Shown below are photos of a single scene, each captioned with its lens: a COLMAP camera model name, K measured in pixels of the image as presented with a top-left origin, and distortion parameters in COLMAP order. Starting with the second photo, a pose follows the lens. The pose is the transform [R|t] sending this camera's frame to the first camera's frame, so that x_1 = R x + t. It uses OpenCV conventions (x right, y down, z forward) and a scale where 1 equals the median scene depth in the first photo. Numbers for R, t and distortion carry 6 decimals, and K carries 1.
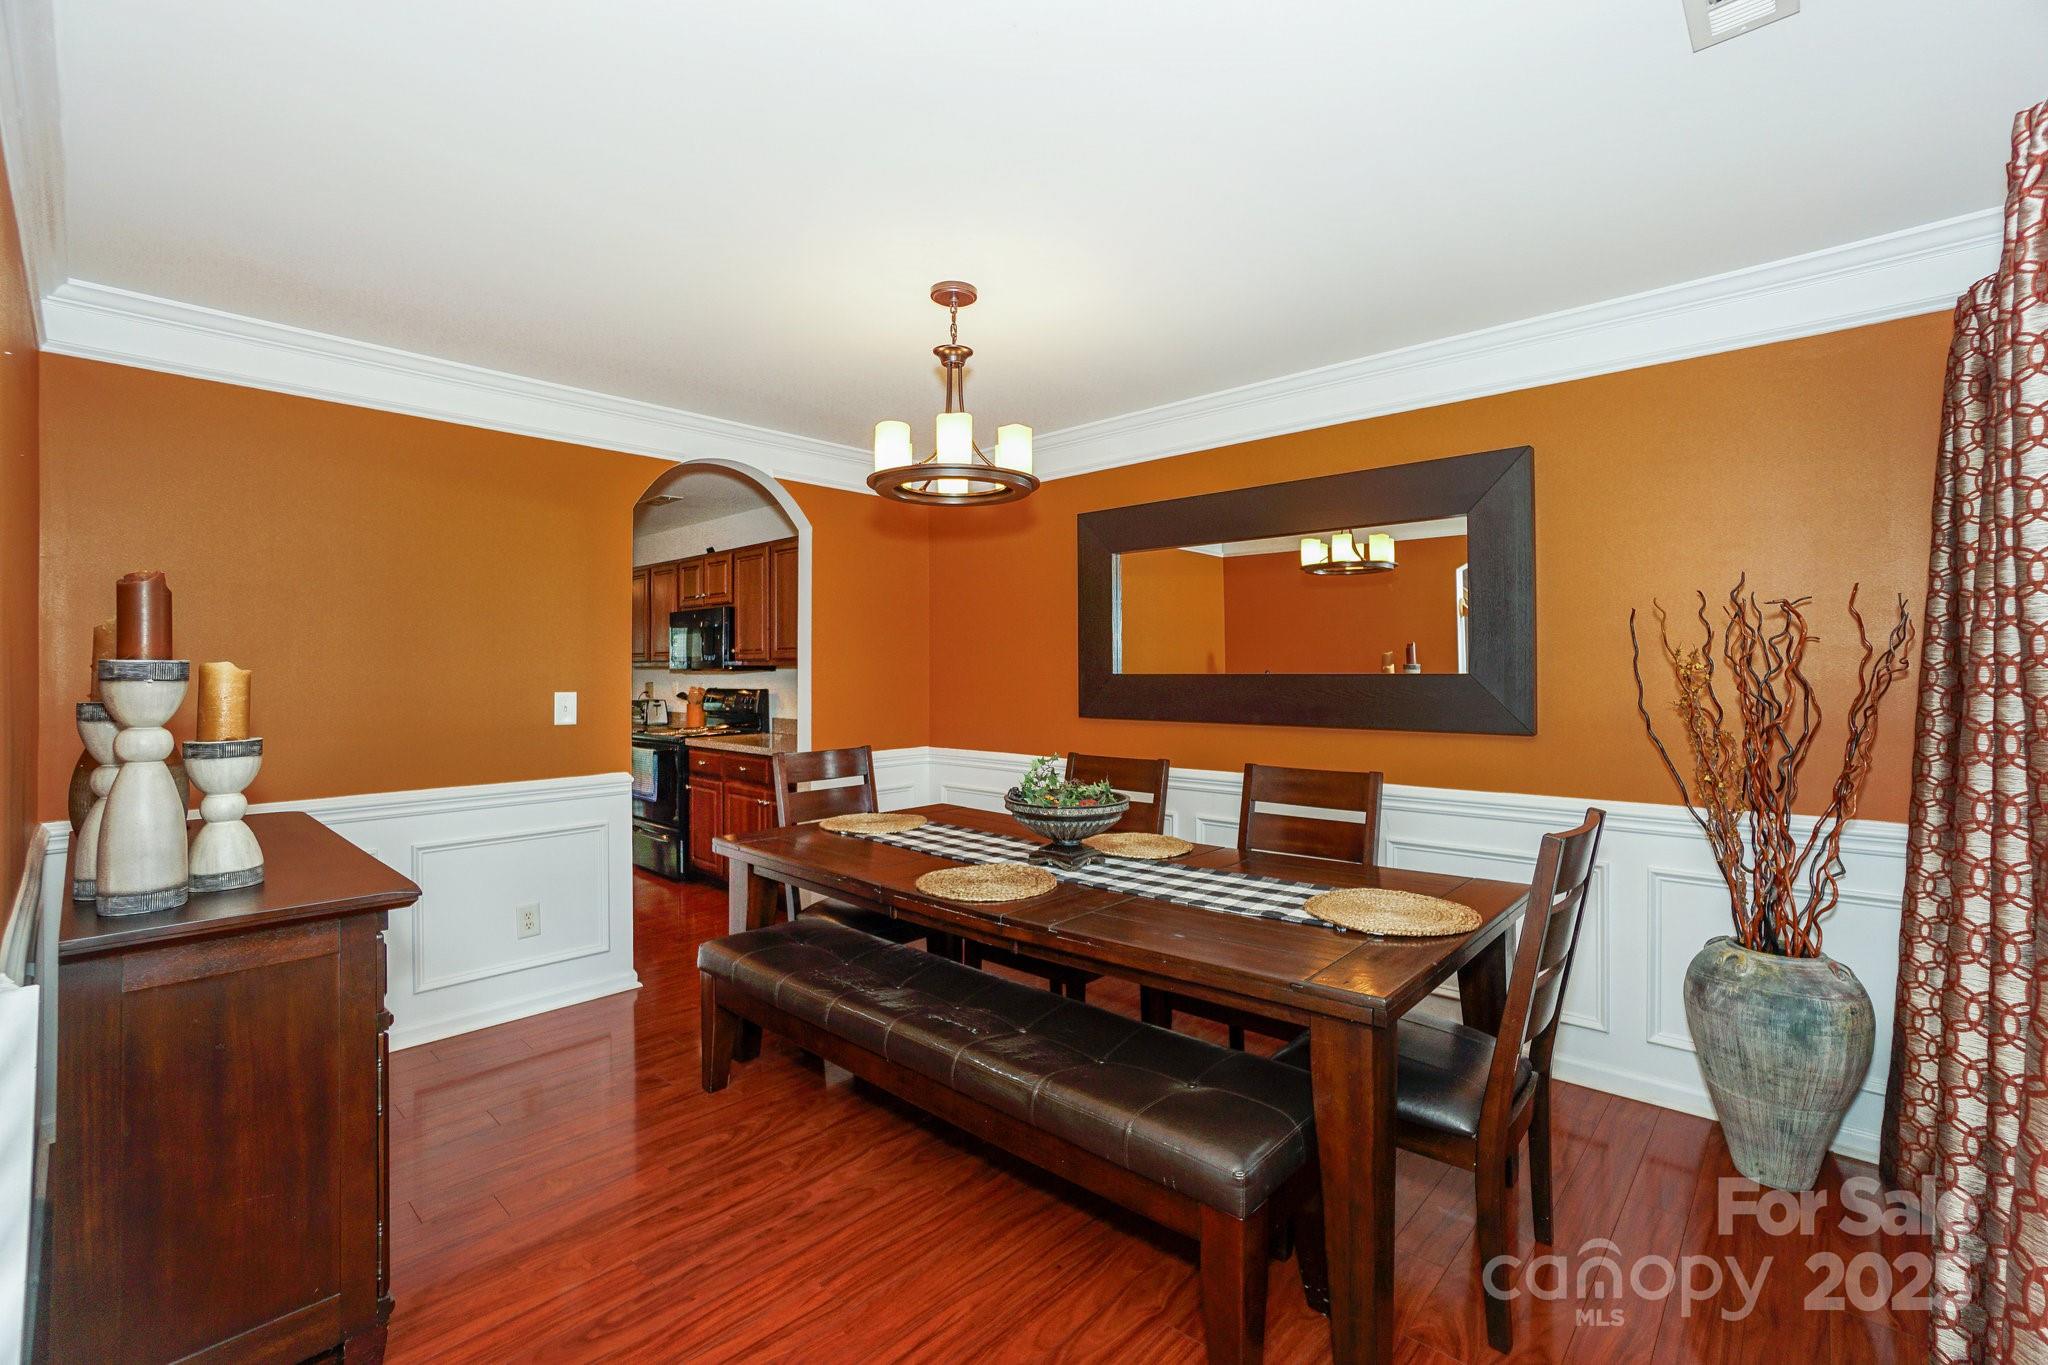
lens RADIAL K [[919.4, 0, 1025.0], [0, 919.4, 644.3], [0, 0, 1]] dist [-0.024454, 0.000214]
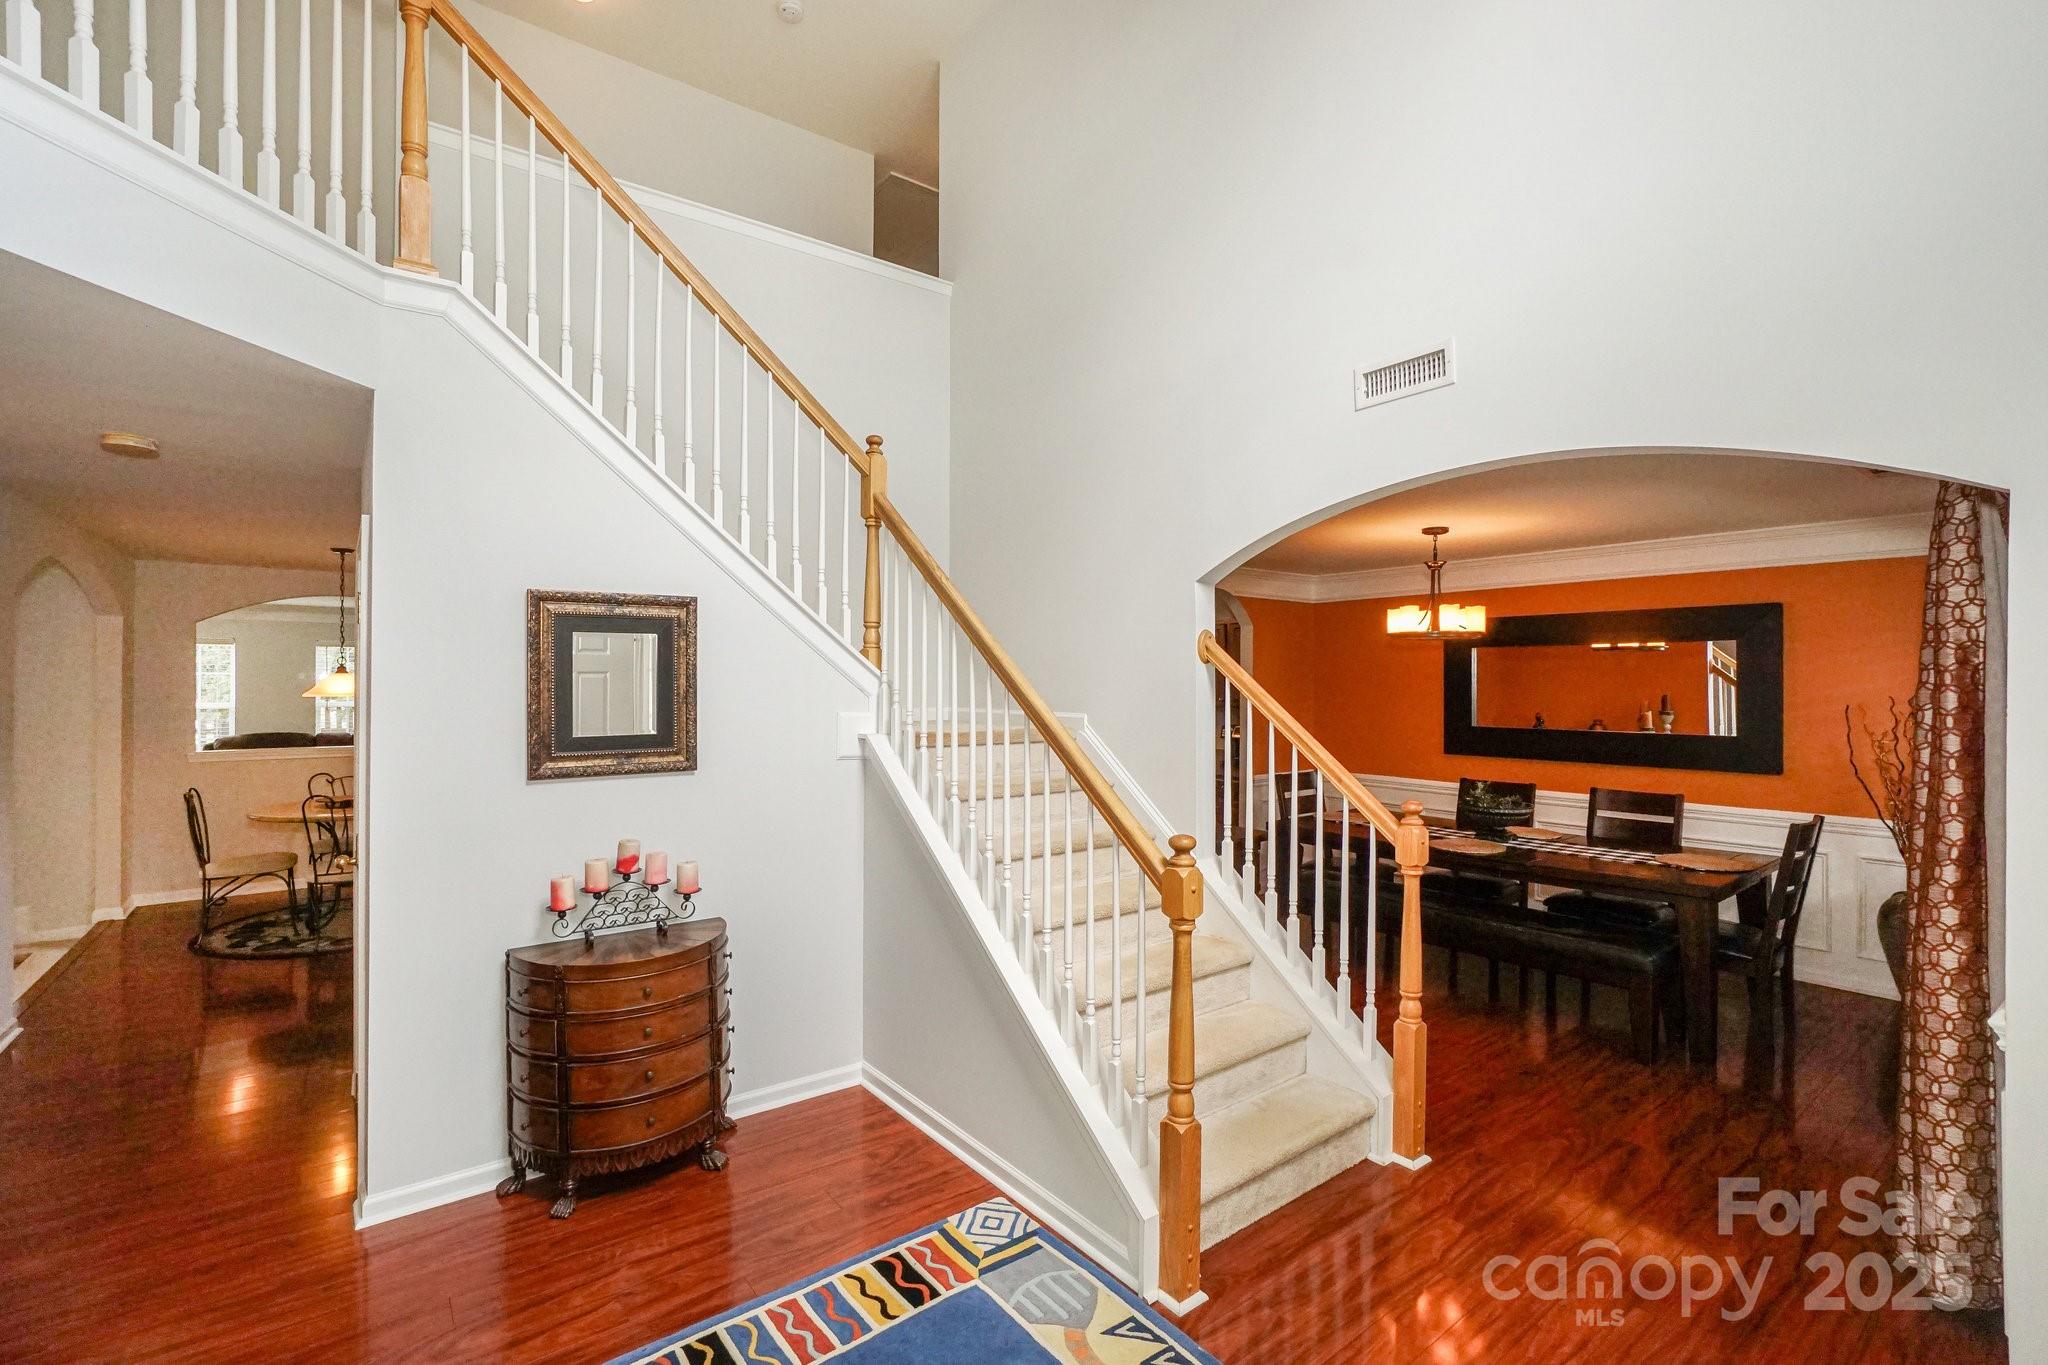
lens RADIAL K [[904.9, 0, 1024.0], [0, 904.9, 682.5], [0, 0, 1]] dist [-0.016708, 0.000532]
pose [[0.984886, 0.002065, -0.173192, -0.574214], [0.002906, 0.999591, 0.028446, -0.132040], [0.173180, -0.028520, 0.984477, -0.931241]]
